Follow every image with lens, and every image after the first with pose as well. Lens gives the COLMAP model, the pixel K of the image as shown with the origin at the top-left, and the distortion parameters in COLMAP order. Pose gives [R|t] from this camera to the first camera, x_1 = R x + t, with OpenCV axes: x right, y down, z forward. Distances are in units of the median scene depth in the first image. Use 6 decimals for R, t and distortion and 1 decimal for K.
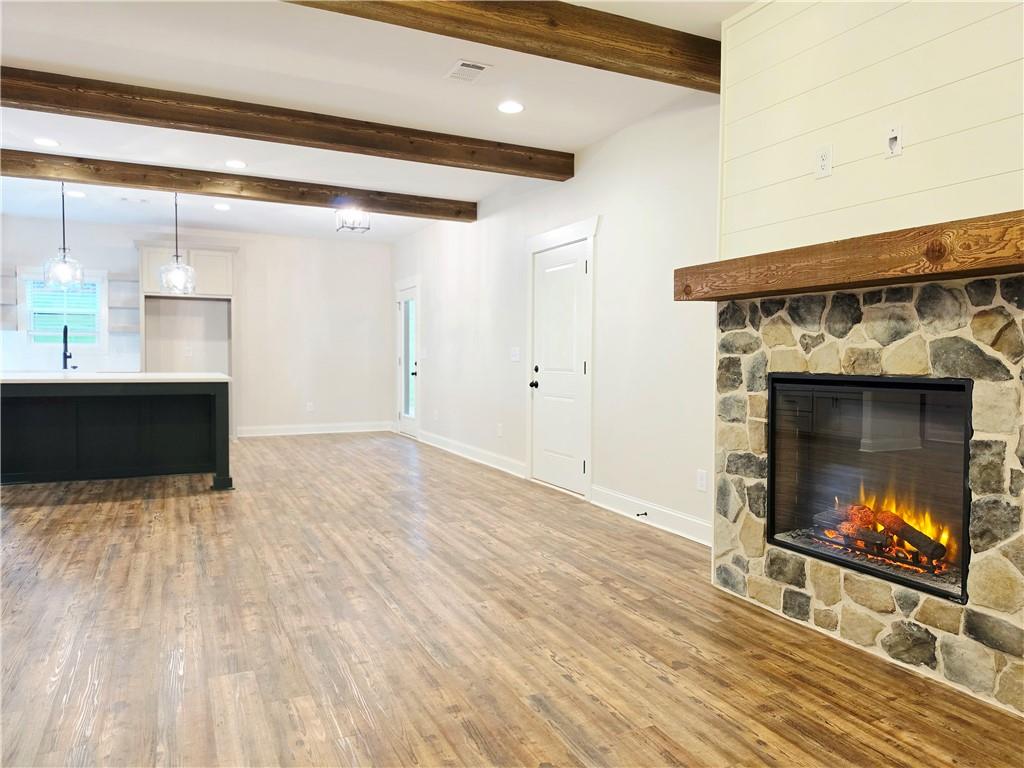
lens RADIAL K [[706.3, 0, 512.0], [0, 706.3, 384.0], [0, 0, 1]] dist [0.068838, -0.090554]
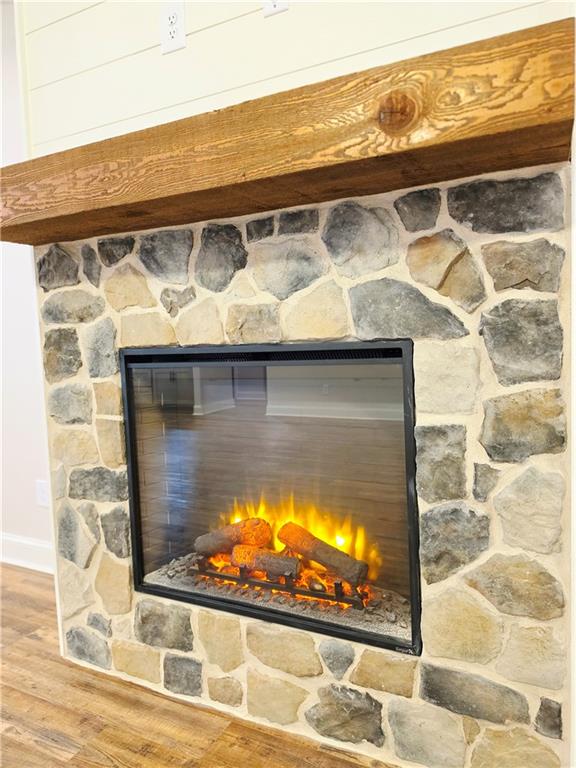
lens RADIAL K [[529.7, 0, 288.1], [0, 529.7, 378.3], [0, 0, 1]] dist [0.068838, -0.090554]
pose [[0.784227, -0.082412, 0.614977, 0.179840], [0.066602, 0.996594, 0.048619, -0.001417], [-0.616889, 0.002830, 0.787045, 0.523695]]
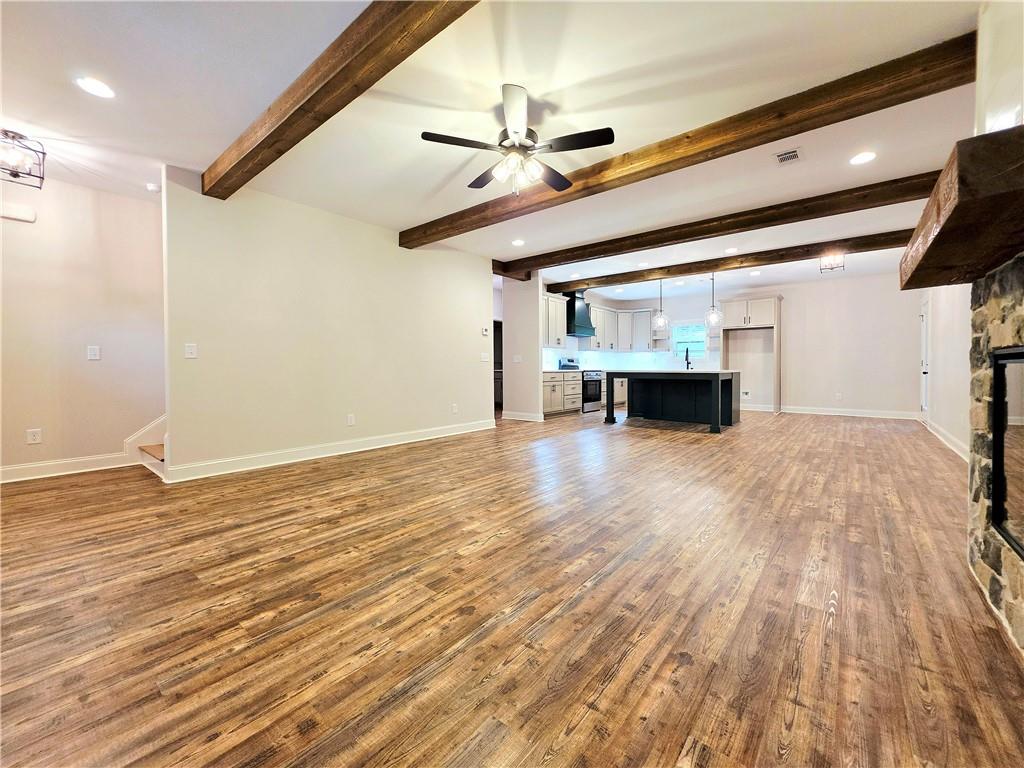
lens RADIAL K [[407.6, 0, 509.1], [0, 407.6, 376.3], [0, 0, 1]] dist [-0.000960, -0.000376]
pose [[0.423193, 0.011969, -0.905961, 0.615050], [-0.030061, 0.999548, -0.000836, 0.042672], [0.905541, 0.027588, 0.423361, 0.179165]]
